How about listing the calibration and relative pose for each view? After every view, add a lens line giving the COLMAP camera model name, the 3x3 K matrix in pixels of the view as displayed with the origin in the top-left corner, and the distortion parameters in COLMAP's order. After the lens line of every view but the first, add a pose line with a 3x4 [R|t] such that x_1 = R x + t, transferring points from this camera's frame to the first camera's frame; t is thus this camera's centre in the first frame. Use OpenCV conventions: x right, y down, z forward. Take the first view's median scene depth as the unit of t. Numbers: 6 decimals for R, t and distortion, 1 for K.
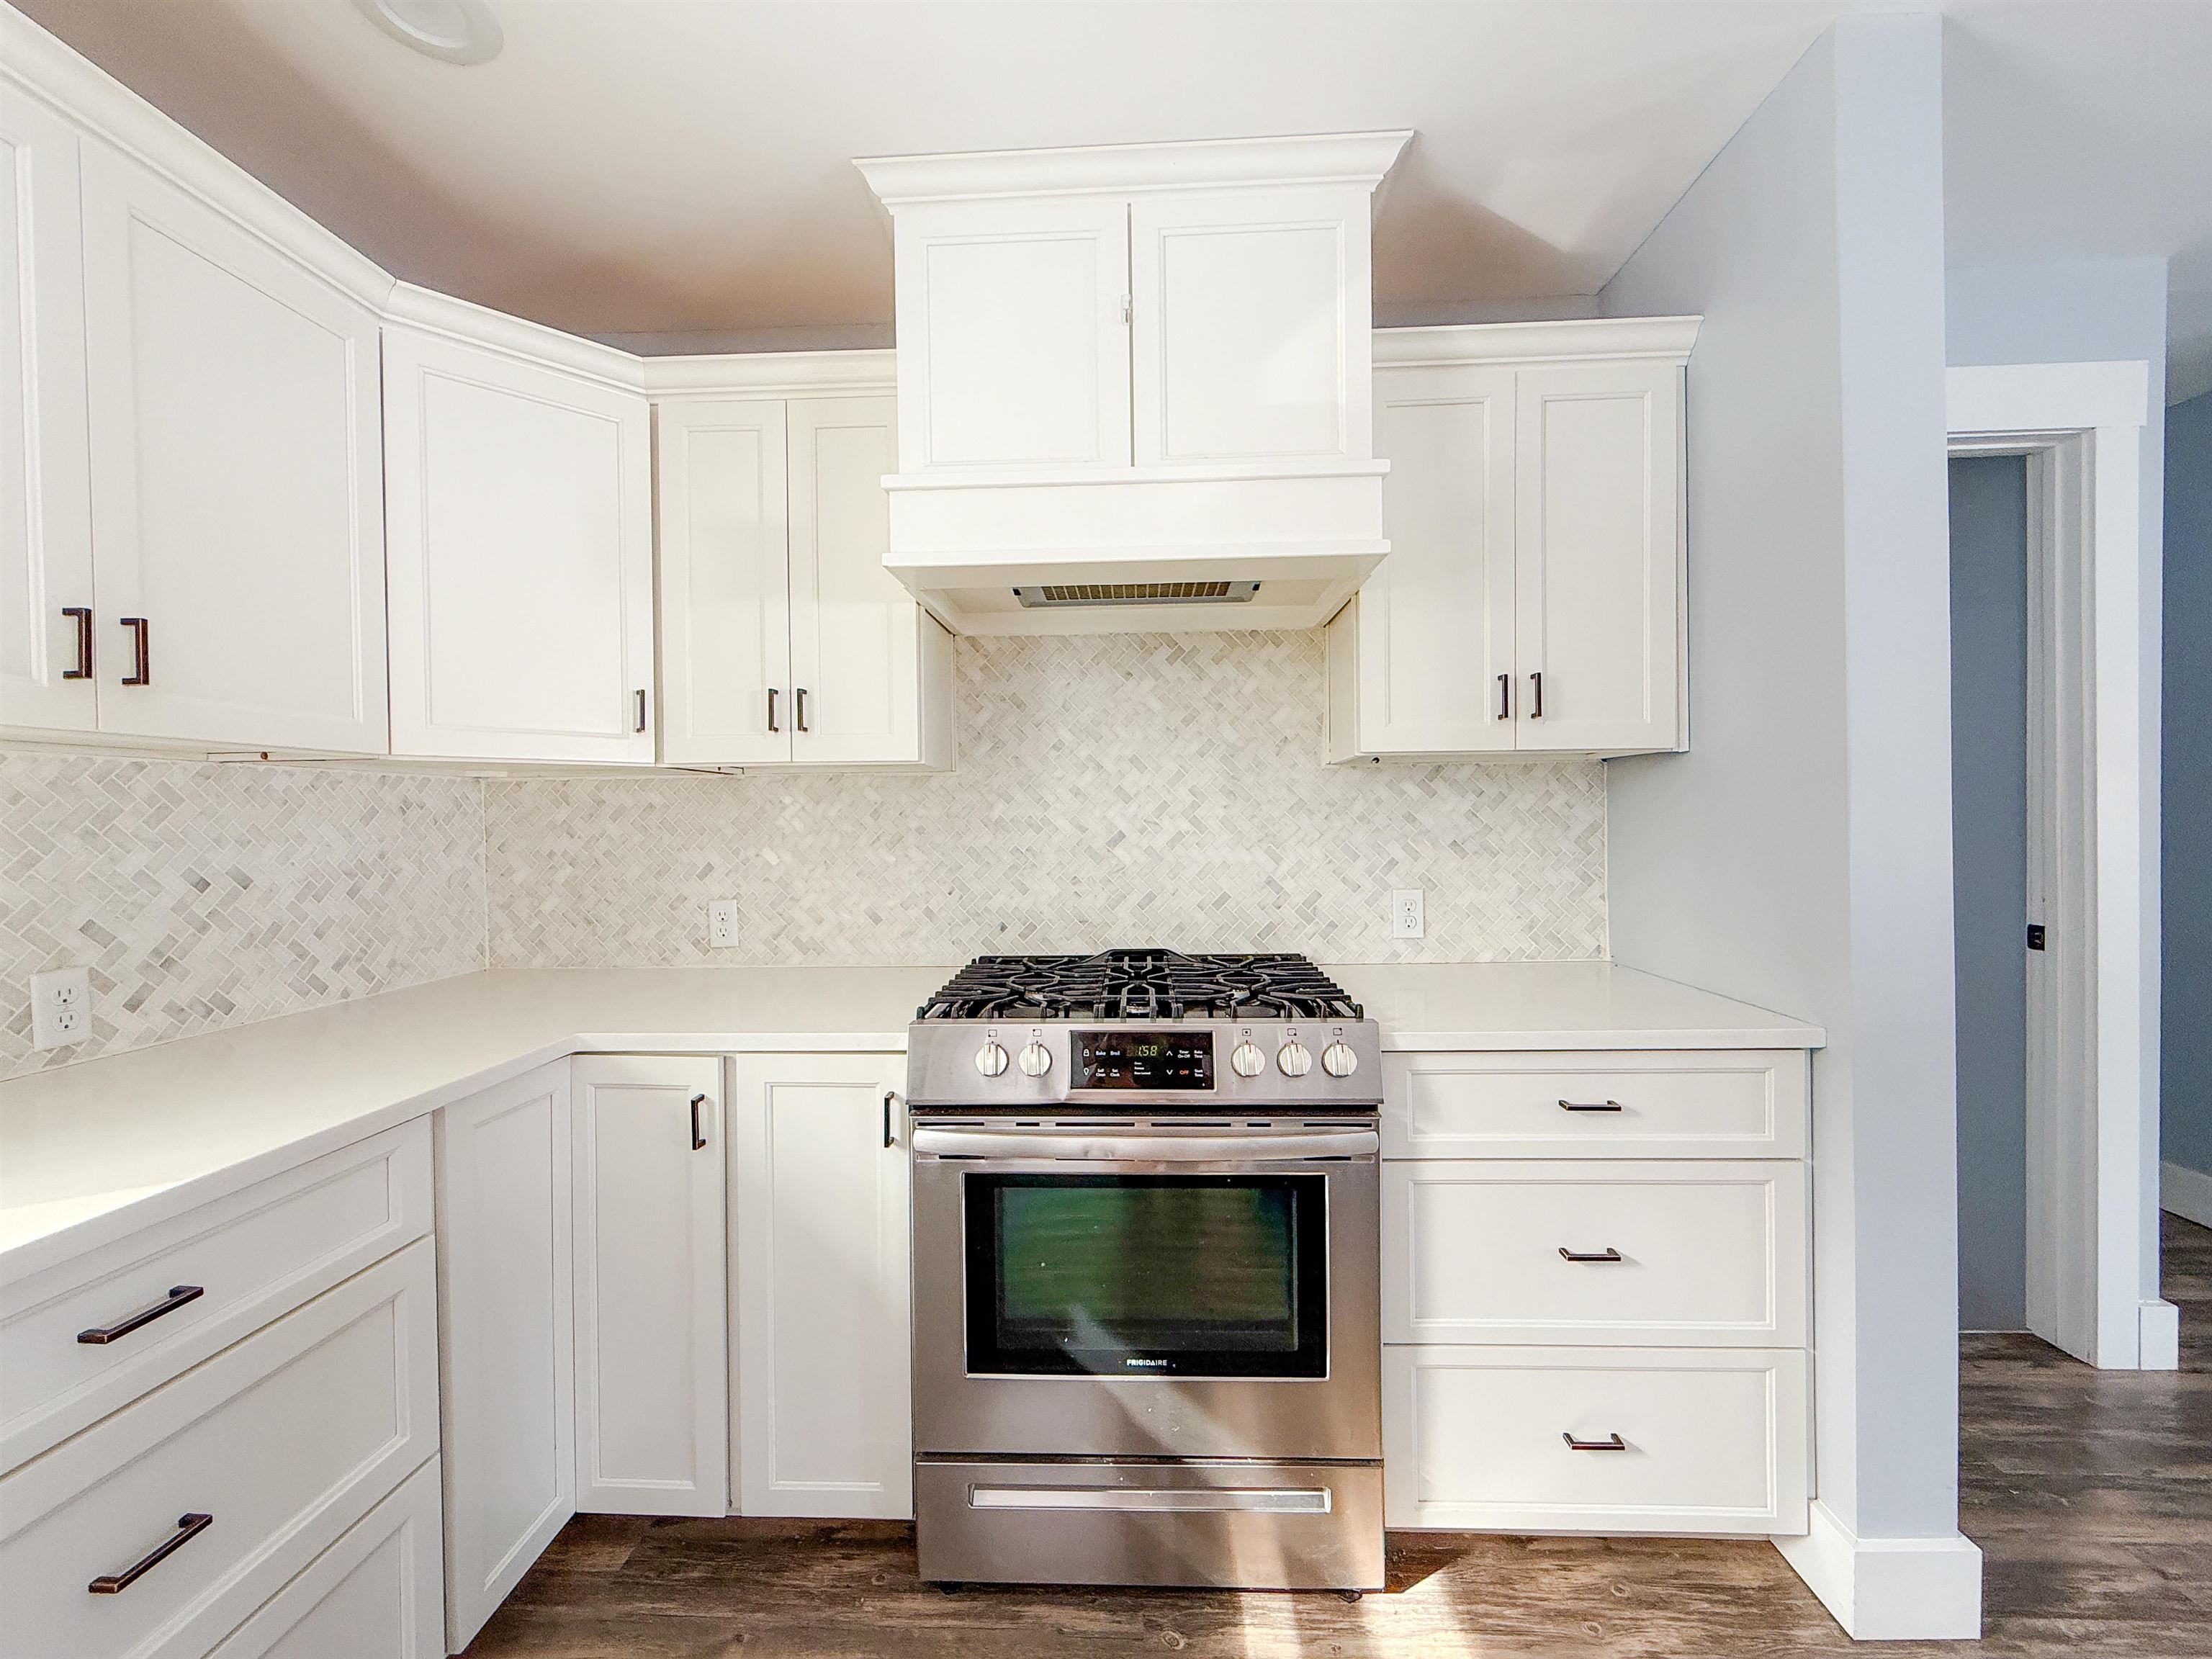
lens RADIAL K [[878.3, 0, 1099.4], [0, 878.3, 832.4], [0, 0, 1]] dist [0.001779, -0.000862]
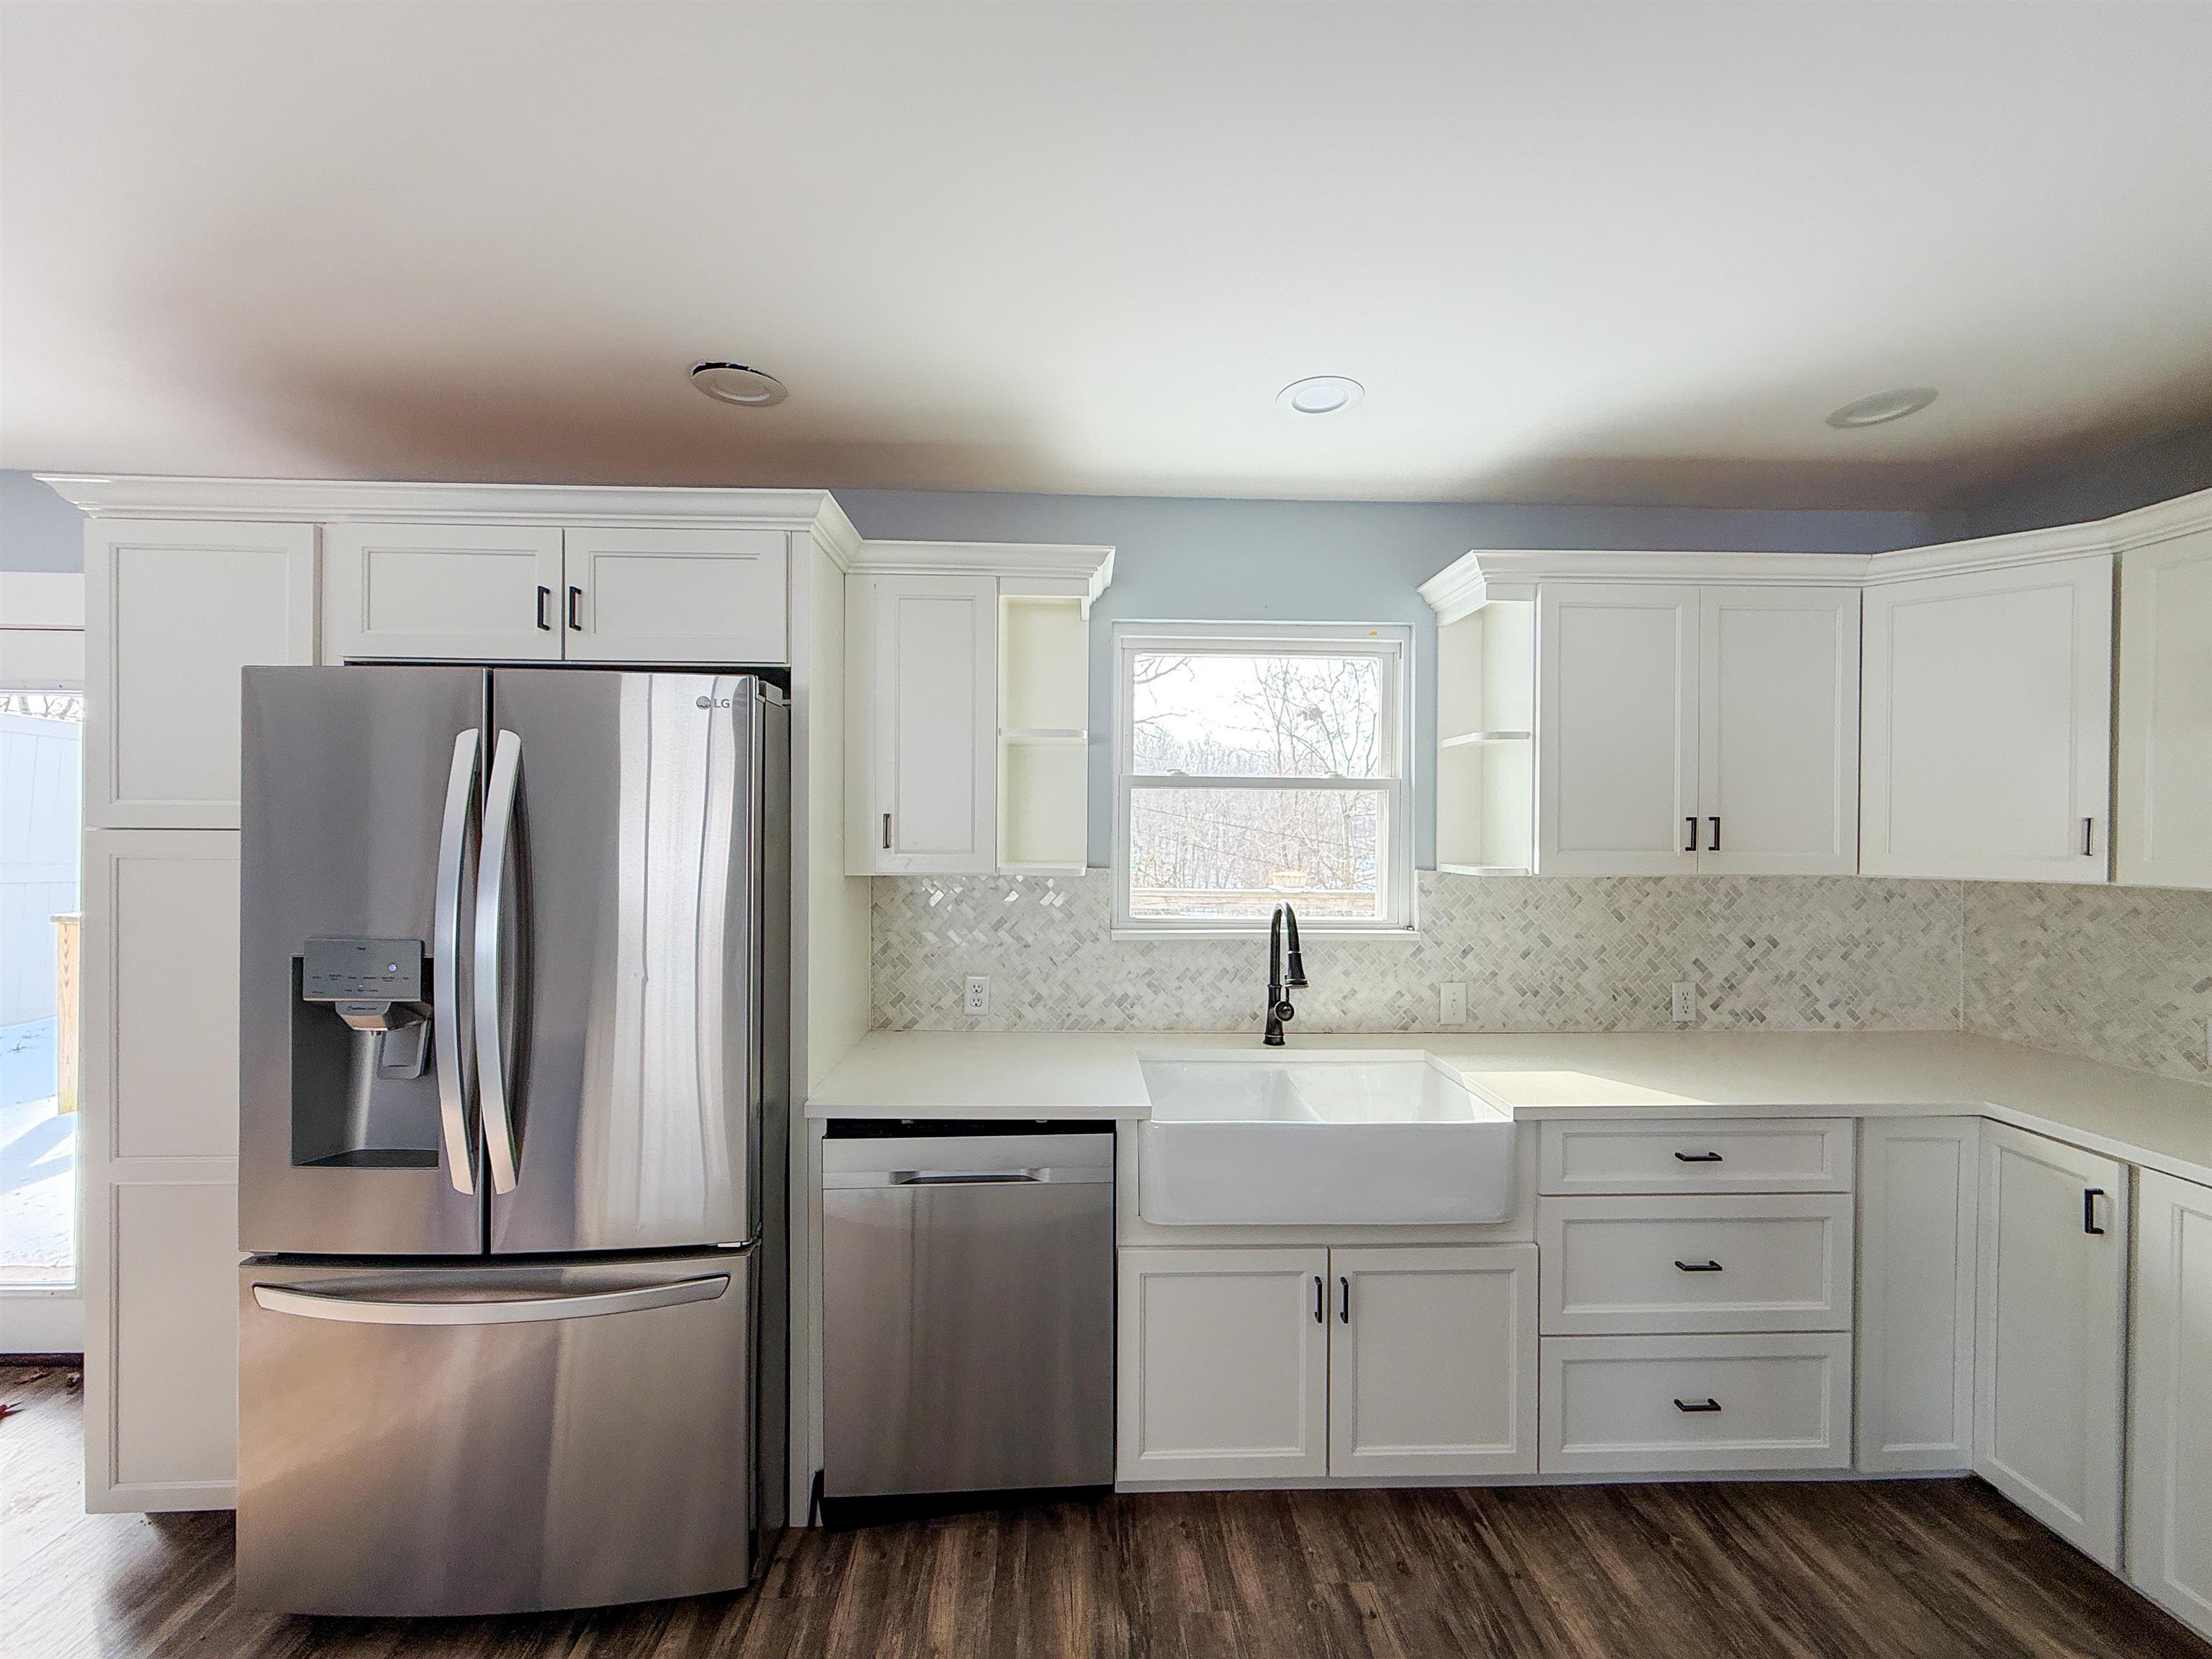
lens RADIAL K [[878.3, 0, 1109.0], [0, 878.3, 828.7], [0, 0, 1]] dist [0.001779, -0.000862]
pose [[0.095173, 0.015655, -0.995338, 0.474857], [-0.022785, 0.999649, 0.013544, -0.135281], [0.995200, 0.021390, 0.095496, -0.348973]]
